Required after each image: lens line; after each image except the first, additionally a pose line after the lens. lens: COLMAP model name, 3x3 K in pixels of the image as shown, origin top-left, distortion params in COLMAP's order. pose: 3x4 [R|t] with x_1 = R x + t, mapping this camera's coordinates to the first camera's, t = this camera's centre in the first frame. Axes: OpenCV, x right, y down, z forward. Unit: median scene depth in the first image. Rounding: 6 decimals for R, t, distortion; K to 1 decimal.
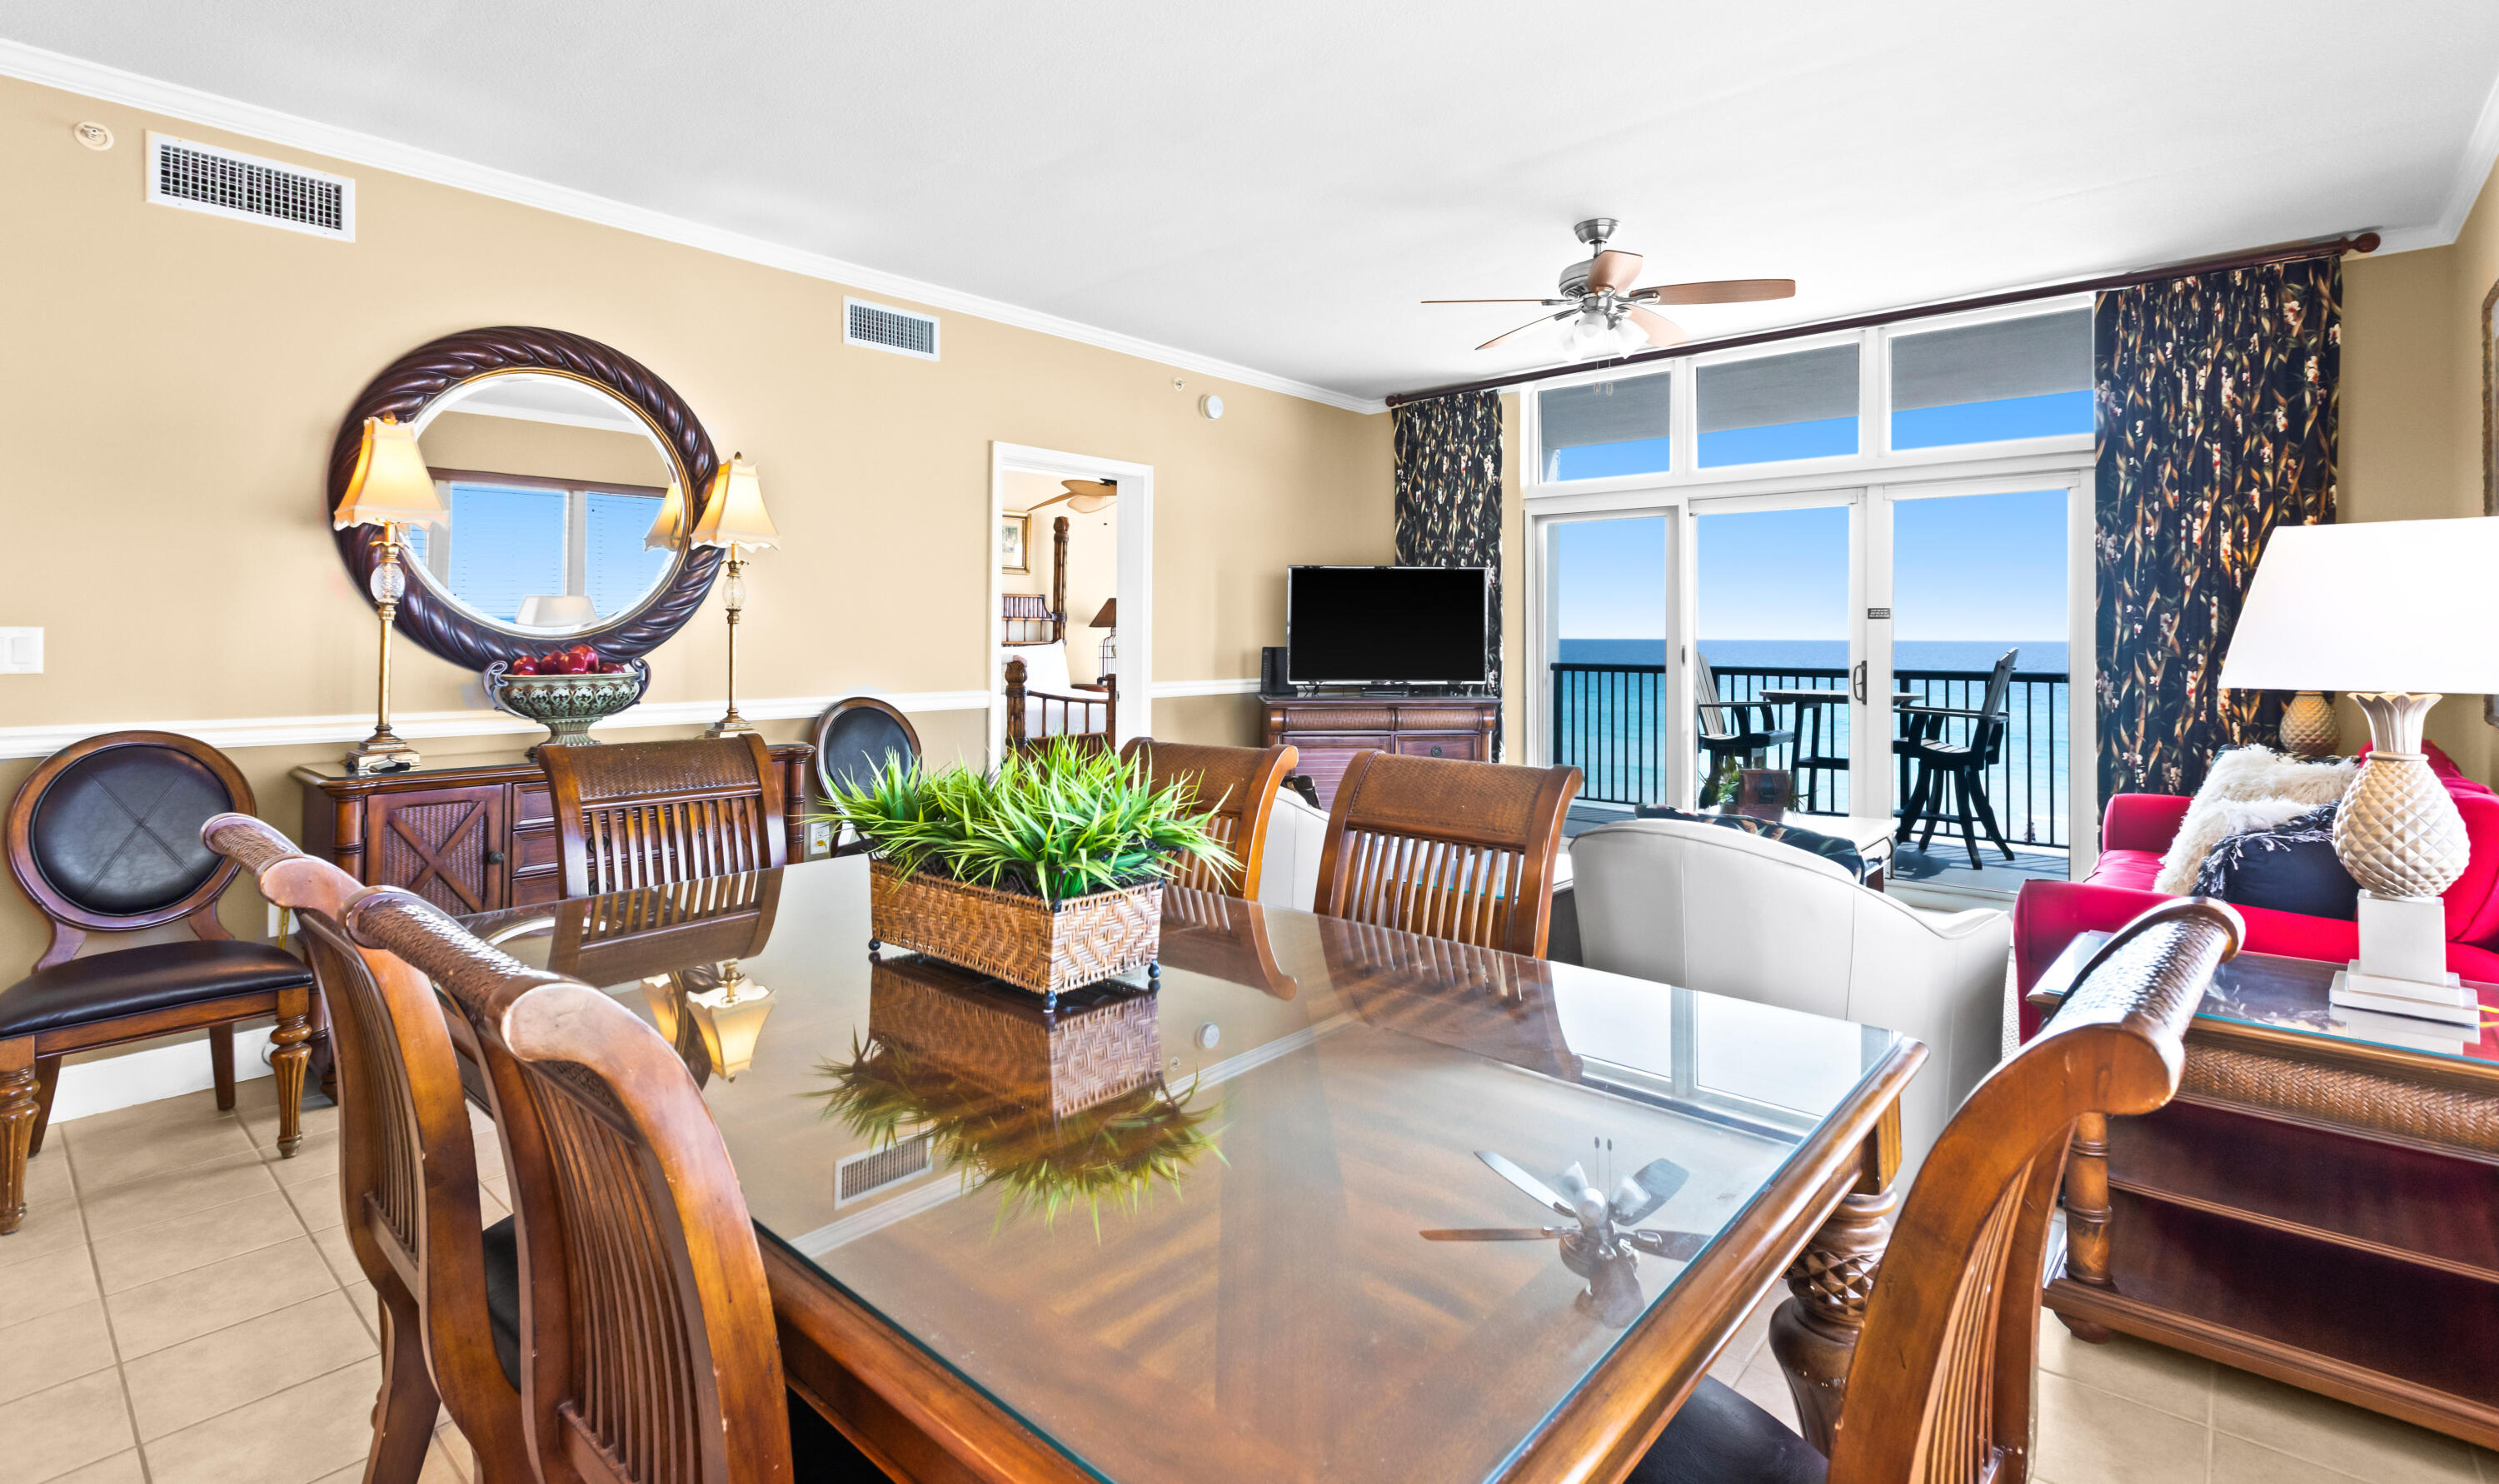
lens RADIAL K [[1153.8, 0, 1292.7], [0, 1153.8, 623.9], [0, 0, 1]] dist [-0.000171, 0.000394]
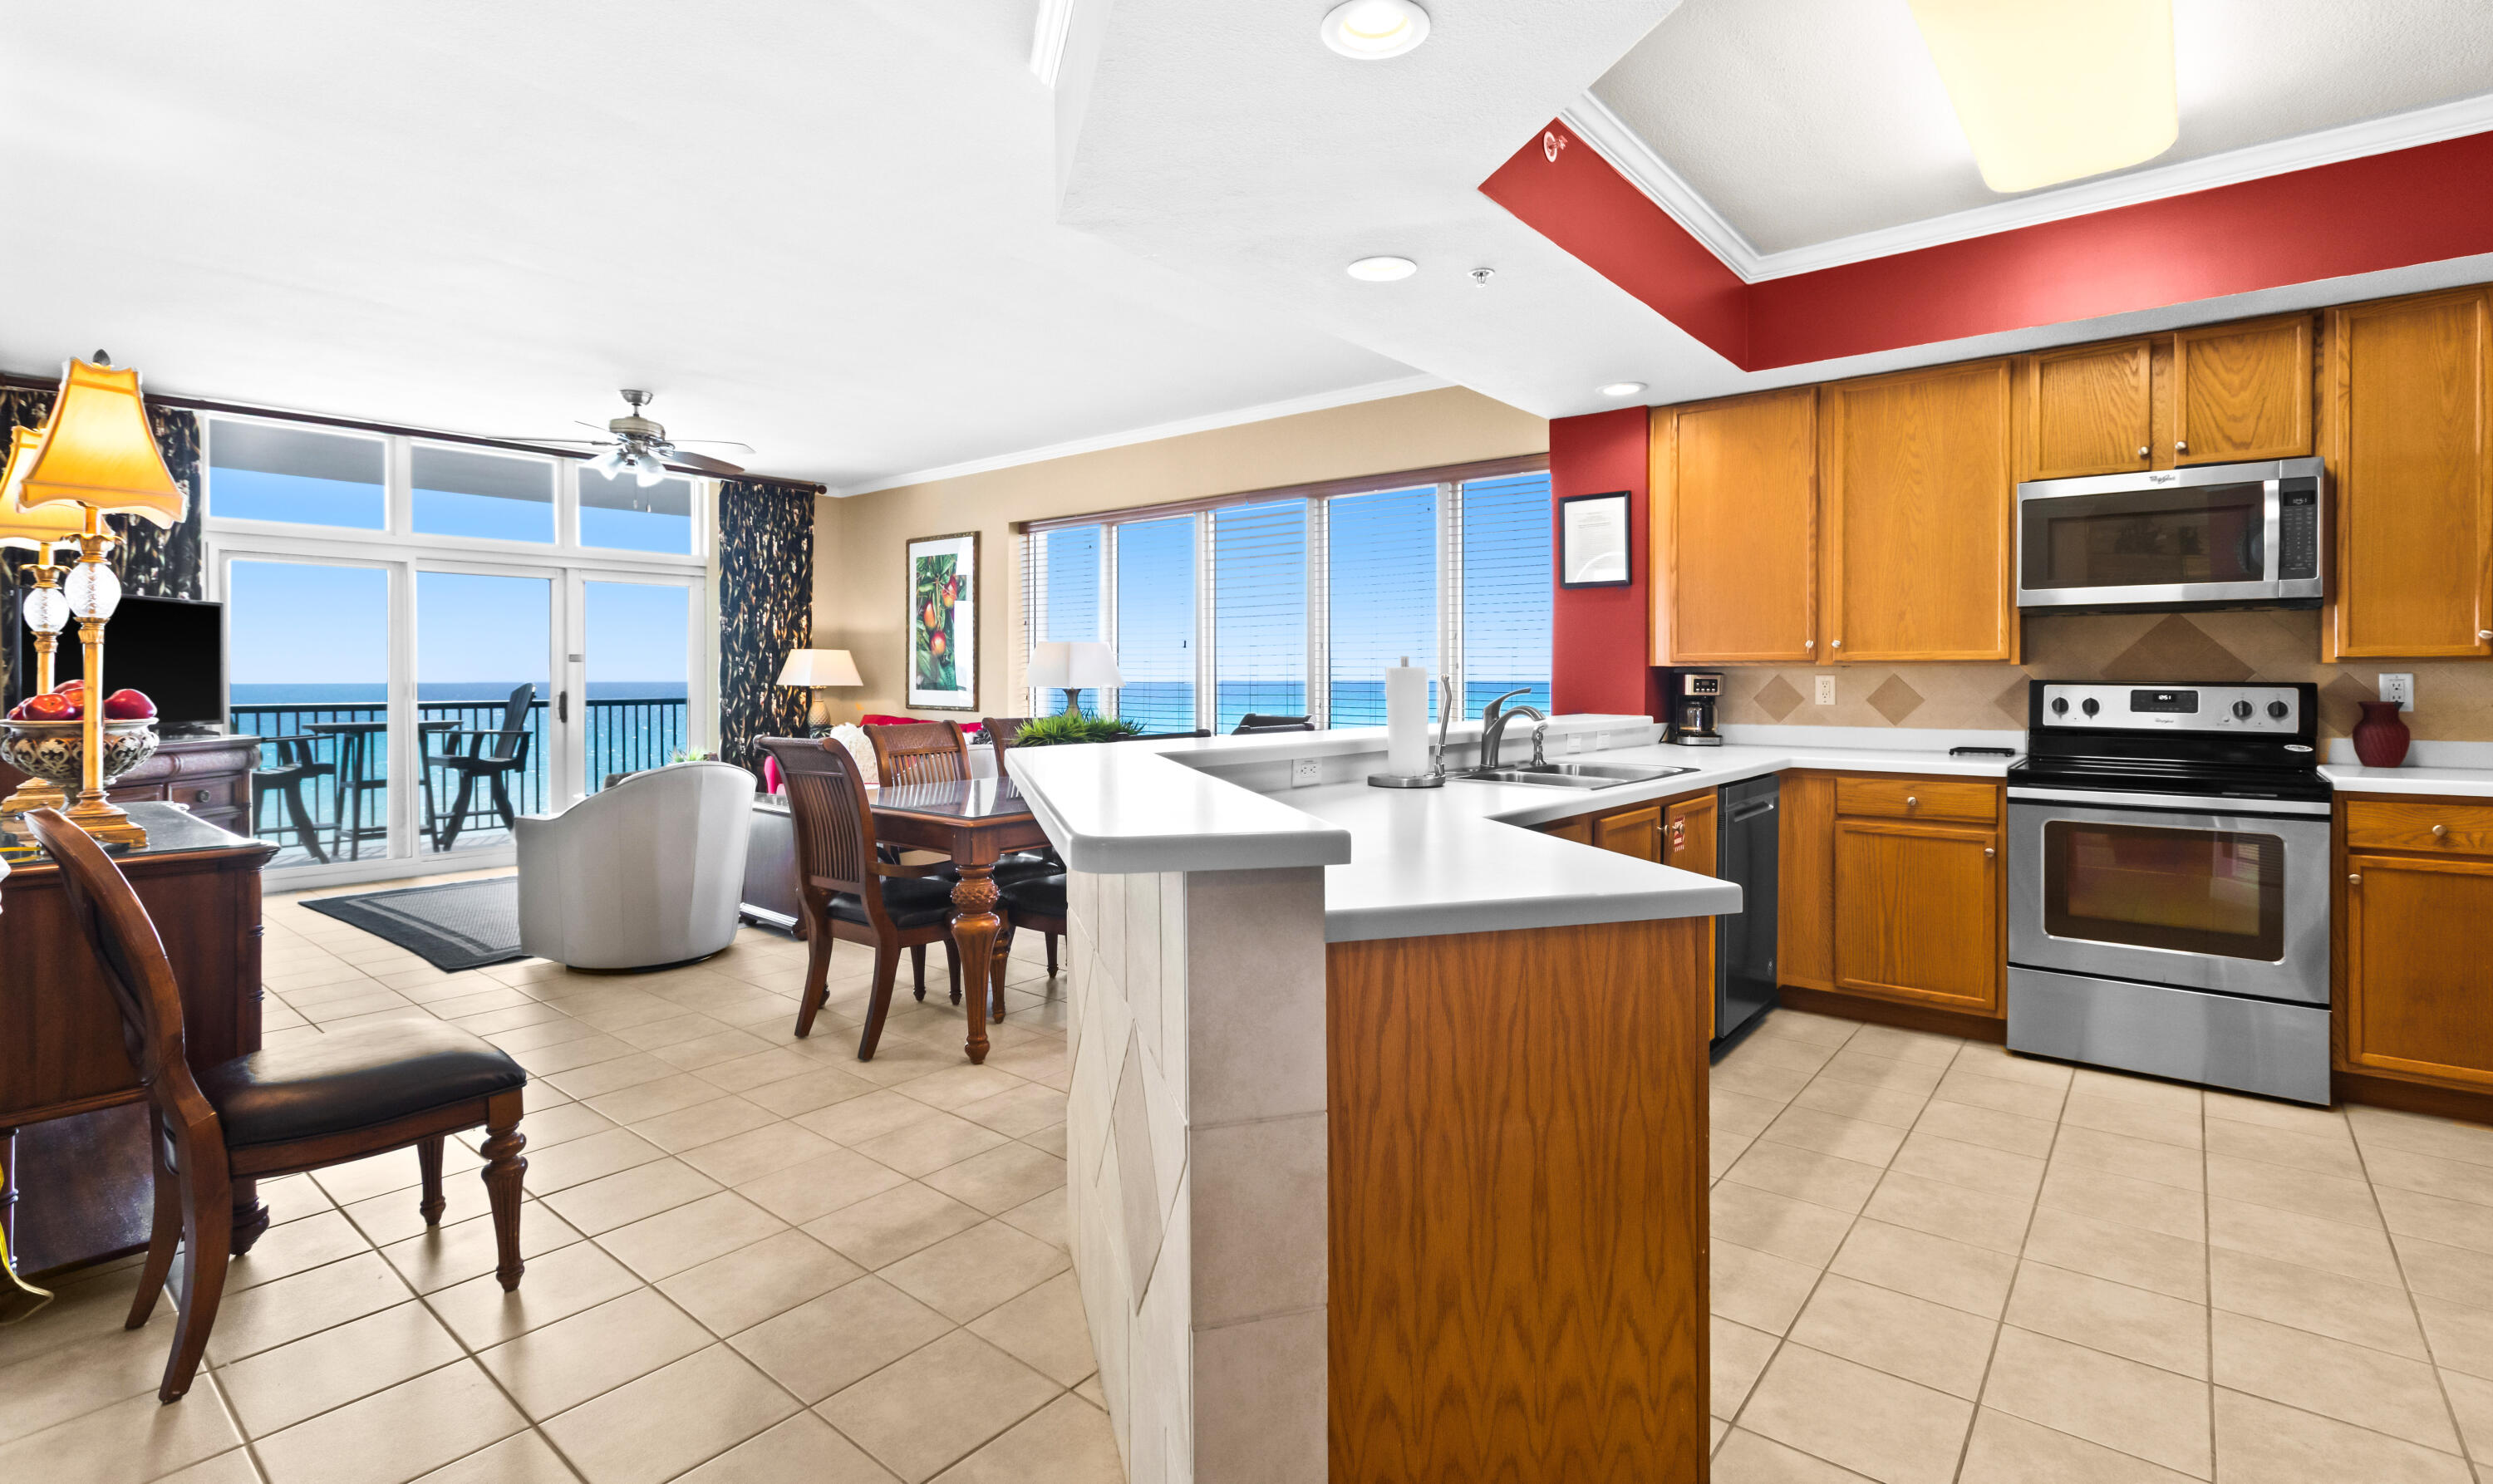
lens RADIAL K [[1127.1, 0, 1260.9], [0, 1127.1, 676.1], [0, 0, 1]] dist [0.004112, 0.000655]
pose [[-0.021620, -0.002208, 0.999764, -0.889313], [-0.008876, 0.999959, 0.002017, 0.002778], [-0.999727, -0.008831, -0.021639, 0.171921]]
